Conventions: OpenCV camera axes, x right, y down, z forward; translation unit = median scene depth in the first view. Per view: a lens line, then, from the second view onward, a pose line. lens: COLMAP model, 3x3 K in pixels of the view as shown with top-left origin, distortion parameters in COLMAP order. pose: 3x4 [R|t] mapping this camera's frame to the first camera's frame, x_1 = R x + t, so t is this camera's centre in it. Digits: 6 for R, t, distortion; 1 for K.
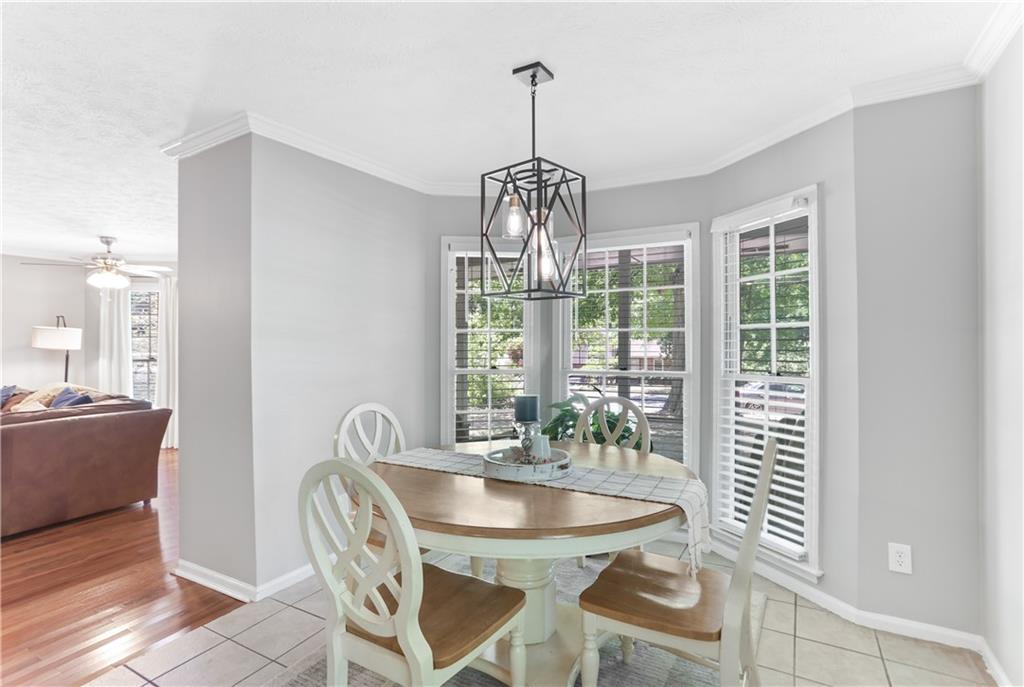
lens RADIAL K [[498.4, 0, 512.4], [0, 498.4, 339.6], [0, 0, 1]] dist [0.000668, 0.000506]
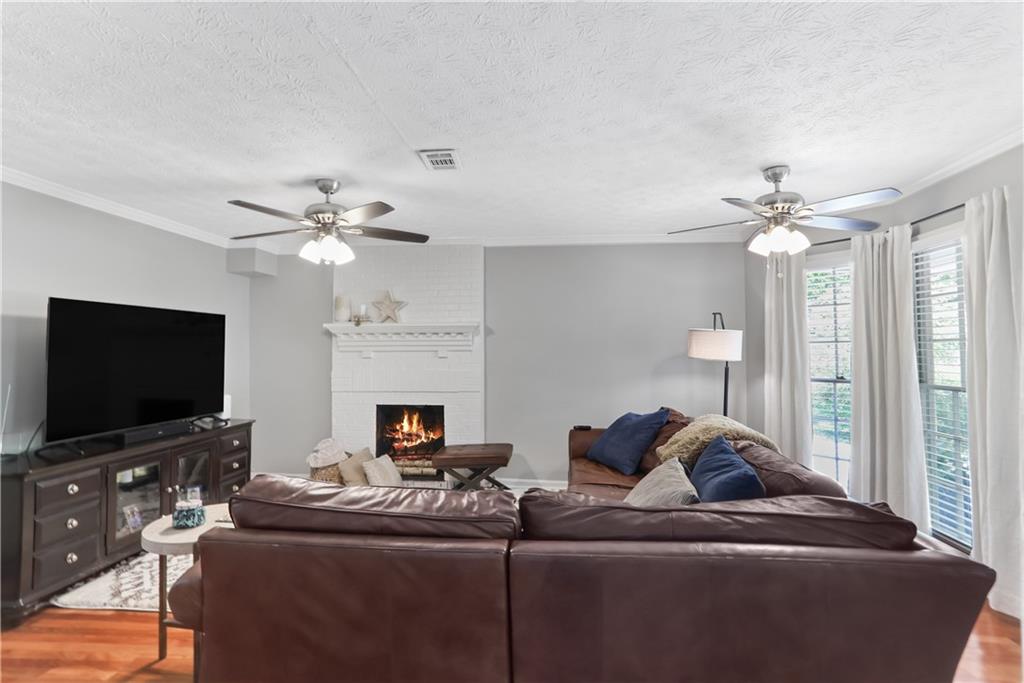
lens RADIAL K [[500.3, 0, 511.3], [0, 500.3, 336.0], [0, 0, 1]] dist [-0.037088, 0.000261]
pose [[0.409057, -0.030215, -0.912009, -0.397970], [0.003952, 0.999501, -0.031341, 0.006154], [0.912500, 0.009216, 0.408972, 0.462237]]
